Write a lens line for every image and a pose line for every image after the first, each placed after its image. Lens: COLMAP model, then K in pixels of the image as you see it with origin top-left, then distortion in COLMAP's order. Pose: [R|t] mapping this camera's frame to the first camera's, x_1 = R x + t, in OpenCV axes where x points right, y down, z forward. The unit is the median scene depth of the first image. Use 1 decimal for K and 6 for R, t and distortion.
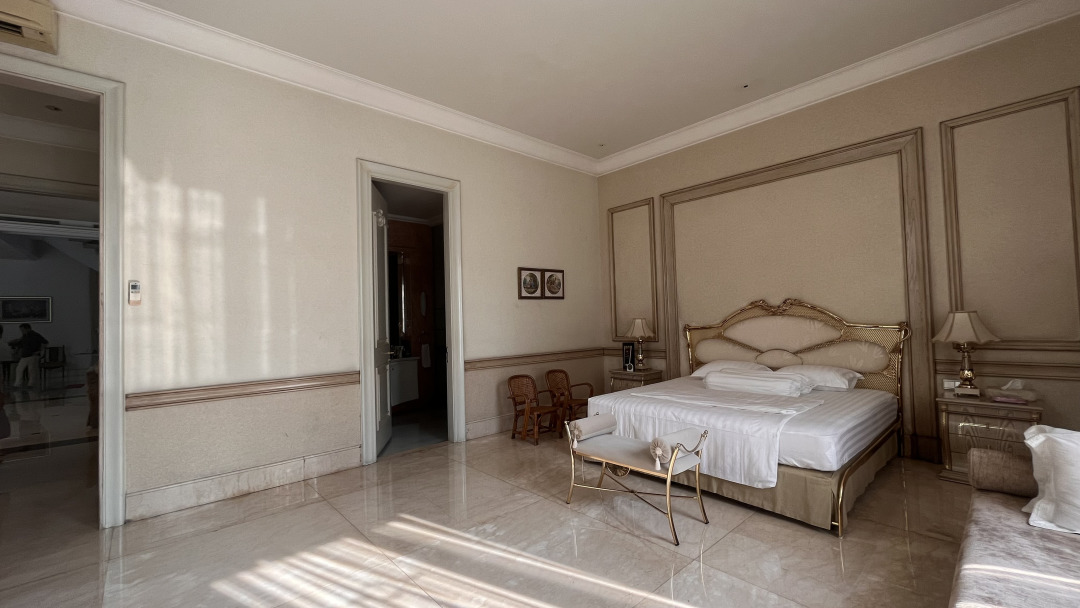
lens RADIAL K [[437.2, 0, 541.2], [0, 437.2, 308.4], [0, 0, 1]] dist [-0.001305, -0.000314]
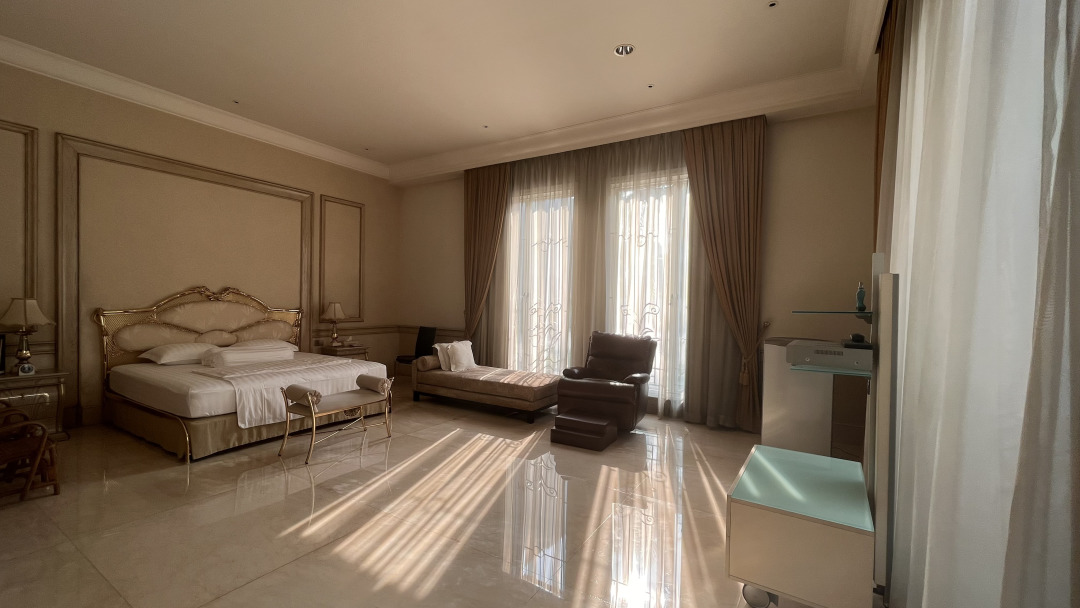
lens RADIAL K [[437.2, 0, 541.2], [0, 437.2, 308.4], [0, 0, 1]] dist [-0.001305, -0.000314]
pose [[-0.285899, 0.009782, 0.958210, -0.949928], [-0.036420, 0.999115, -0.021066, 0.034425], [-0.957568, -0.040920, -0.285289, 0.595853]]
